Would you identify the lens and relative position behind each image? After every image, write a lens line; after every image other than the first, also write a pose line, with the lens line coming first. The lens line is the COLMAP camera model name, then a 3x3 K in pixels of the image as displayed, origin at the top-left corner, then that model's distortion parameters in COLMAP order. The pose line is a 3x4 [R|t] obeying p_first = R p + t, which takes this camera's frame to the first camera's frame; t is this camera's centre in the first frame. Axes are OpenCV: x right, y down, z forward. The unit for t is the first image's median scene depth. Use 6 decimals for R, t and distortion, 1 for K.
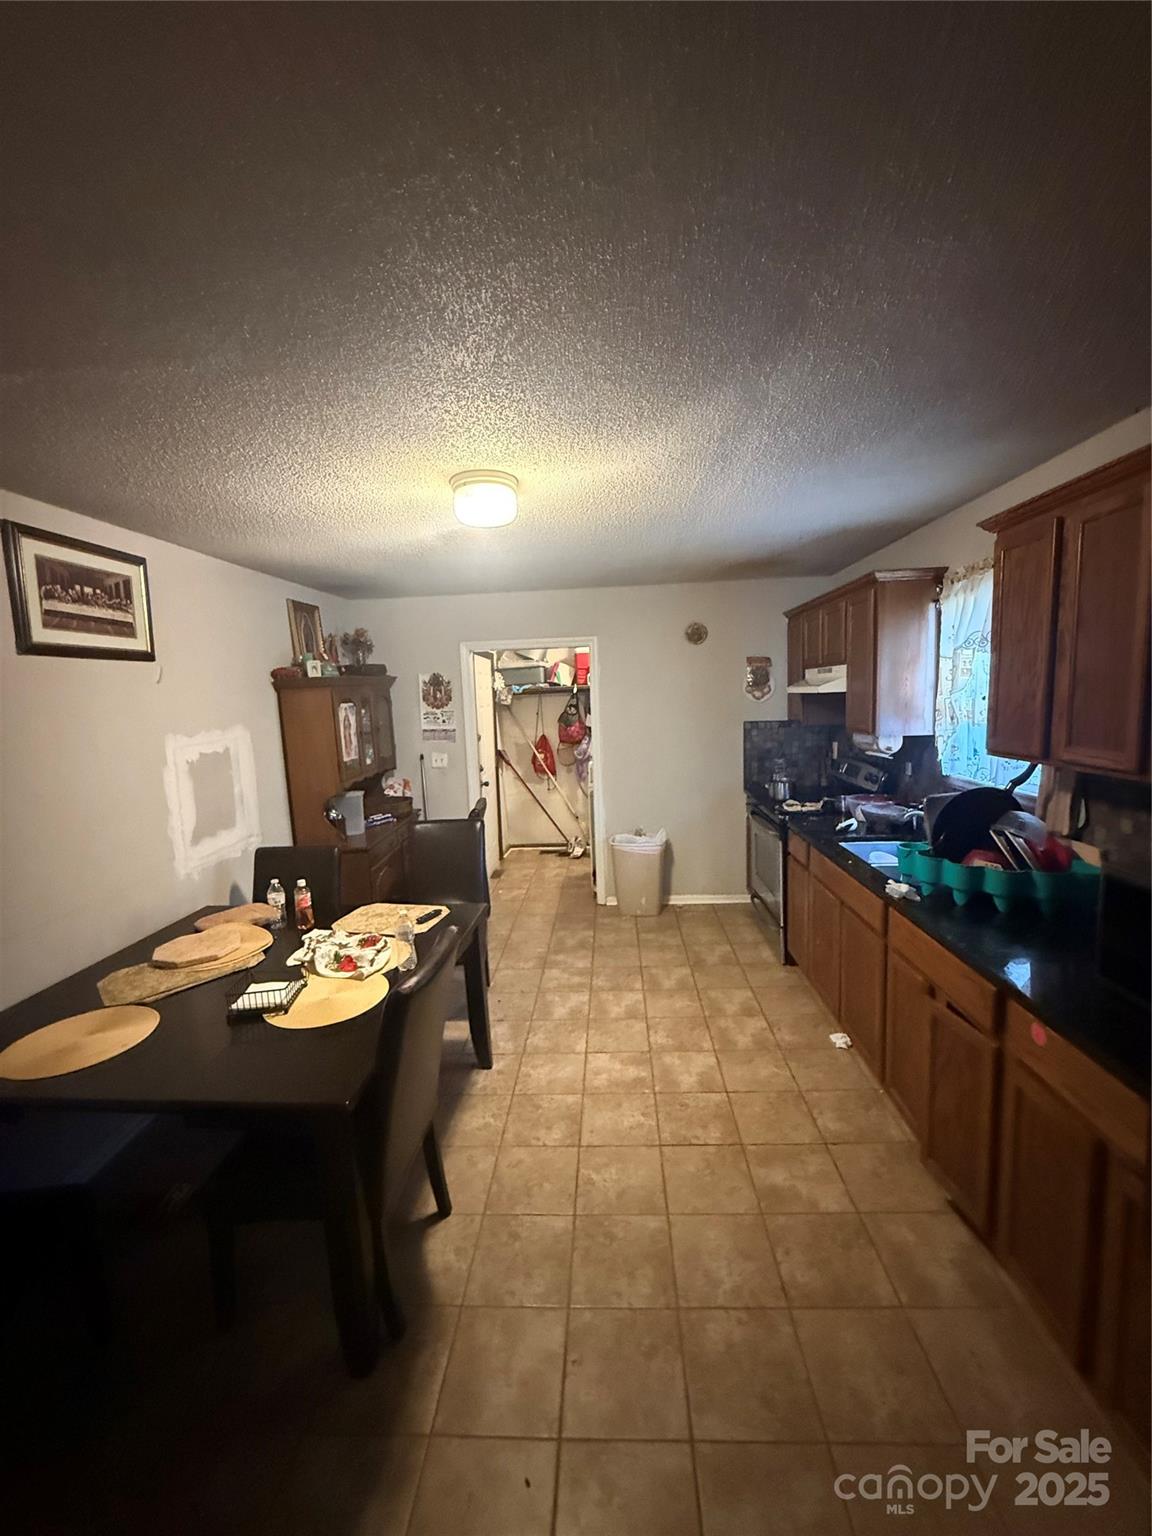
lens RADIAL K [[613.7, 0, 575.8], [0, 613.7, 765.0], [0, 0, 1]] dist [-0.005803, 0.000648]
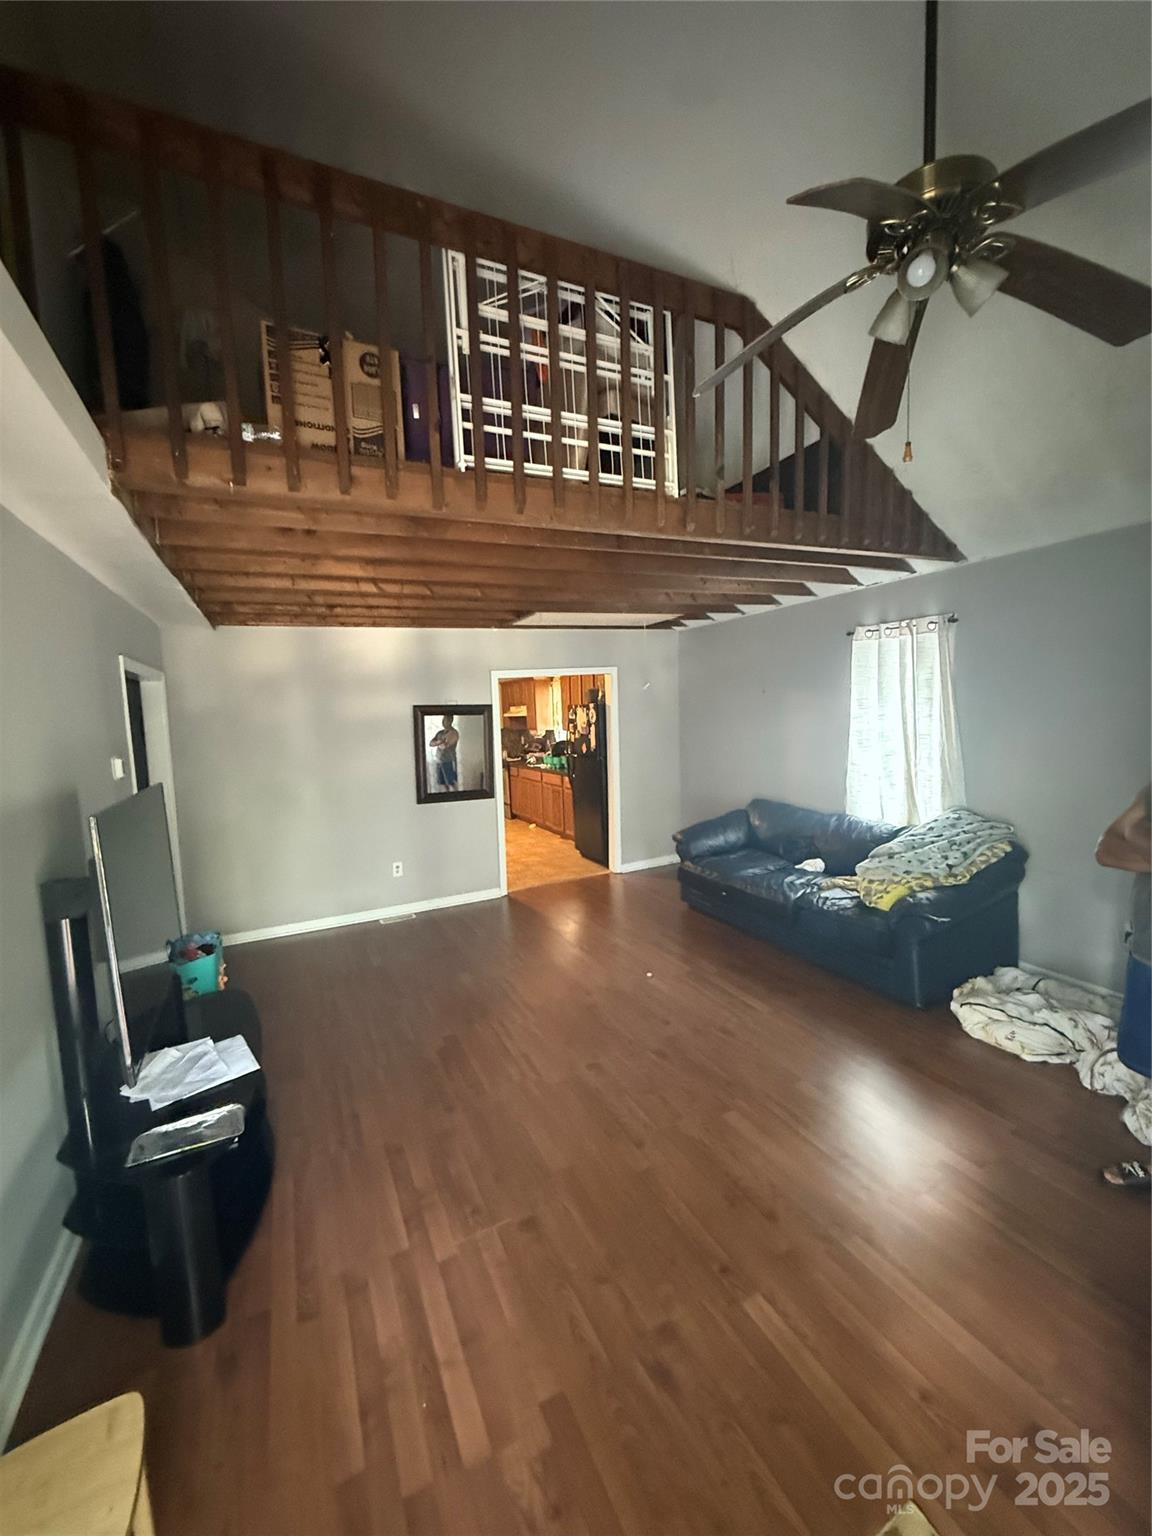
lens RADIAL K [[613.7, 0, 573.6], [0, 613.7, 769.1], [0, 0, 1]] dist [-0.005803, 0.000648]
pose [[0.873846, -0.041072, 0.484465, -1.149831], [0.058827, 0.998037, -0.021496, 0.306706], [-0.482631, 0.047284, 0.874547, -2.403928]]
